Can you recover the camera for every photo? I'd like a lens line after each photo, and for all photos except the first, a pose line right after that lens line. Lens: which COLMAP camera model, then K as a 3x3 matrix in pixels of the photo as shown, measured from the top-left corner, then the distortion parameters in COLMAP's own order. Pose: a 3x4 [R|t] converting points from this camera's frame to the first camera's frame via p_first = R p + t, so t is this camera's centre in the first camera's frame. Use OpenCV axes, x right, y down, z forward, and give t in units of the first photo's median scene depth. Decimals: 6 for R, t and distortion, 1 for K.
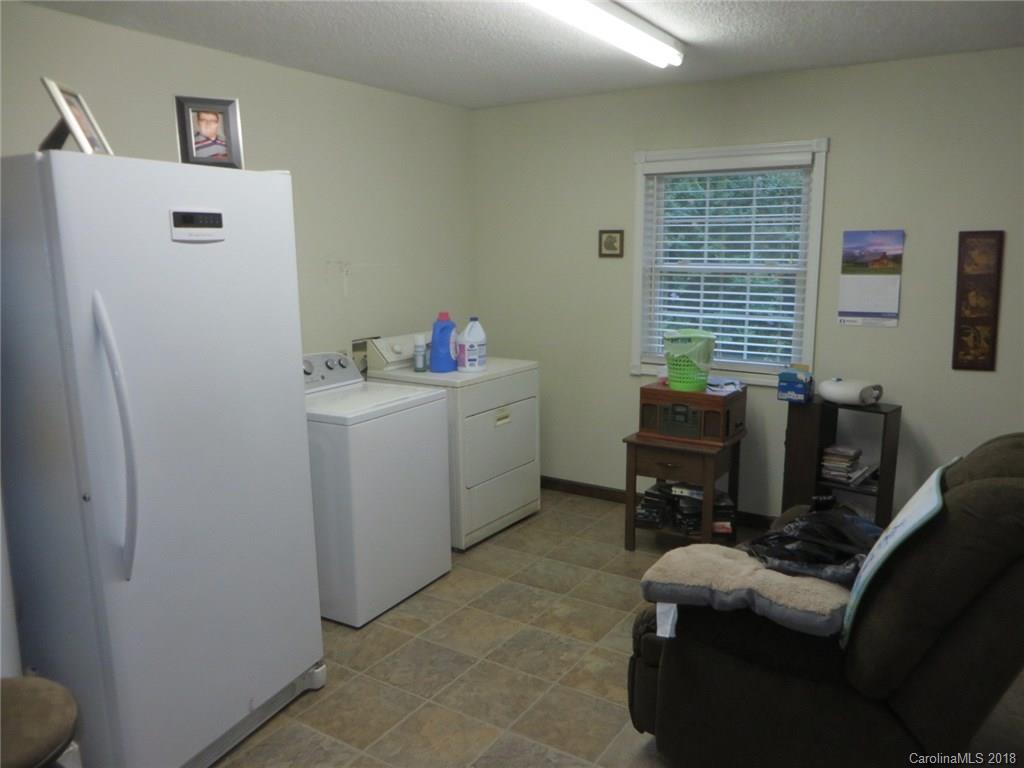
lens RADIAL K [[766.5, 0, 515.5], [0, 766.5, 388.2], [0, 0, 1]] dist [0.007496, -0.001335]
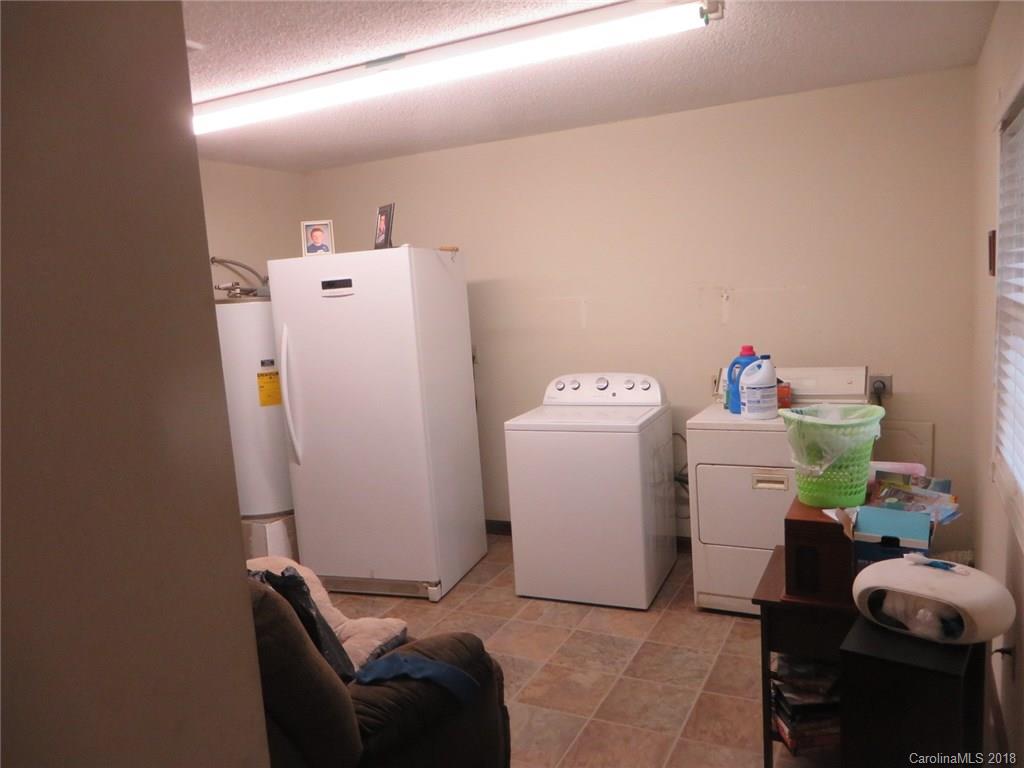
lens RADIAL K [[766.5, 0, 514.6], [0, 766.5, 382.3], [0, 0, 1]] dist [0.007496, -0.001335]
pose [[0.109935, 0.122010, -0.986422, 0.912939], [-0.116782, 0.987149, 0.109085, -0.149629], [0.987054, 0.103204, 0.122771, 0.767424]]
